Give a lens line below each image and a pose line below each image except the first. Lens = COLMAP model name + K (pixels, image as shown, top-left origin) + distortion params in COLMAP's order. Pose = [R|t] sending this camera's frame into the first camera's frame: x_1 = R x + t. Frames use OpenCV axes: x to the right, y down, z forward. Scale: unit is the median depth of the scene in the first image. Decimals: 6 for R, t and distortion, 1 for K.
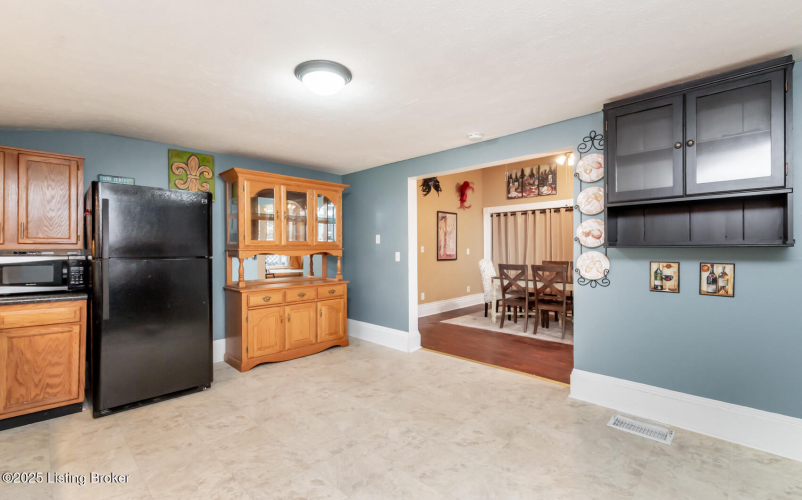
lens RADIAL K [[349.8, 0, 405.6], [0, 349.8, 250.3], [0, 0, 1]] dist [0.001106, 0.000048]
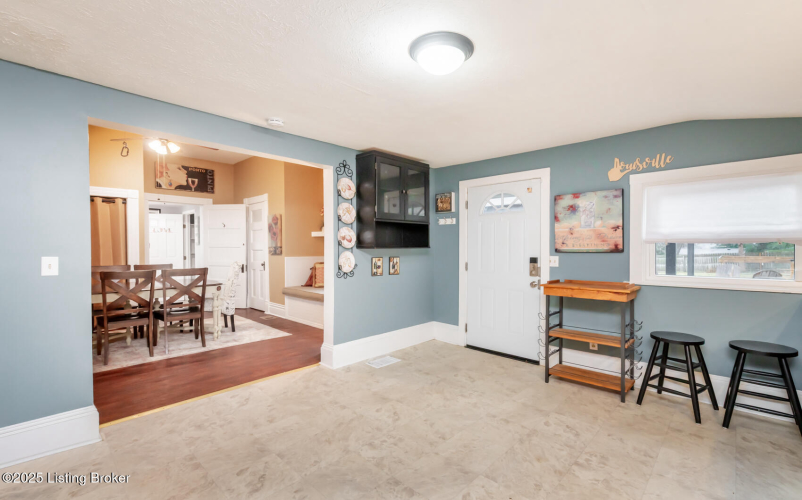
lens RADIAL K [[349.8, 0, 405.6], [0, 349.8, 250.3], [0, 0, 1]] dist [0.001106, 0.000048]
pose [[-0.010213, -0.003111, 0.999943, -0.804992], [0.004476, 0.999985, 0.003157, -0.004319], [-0.999938, 0.004508, -0.010199, 0.793412]]
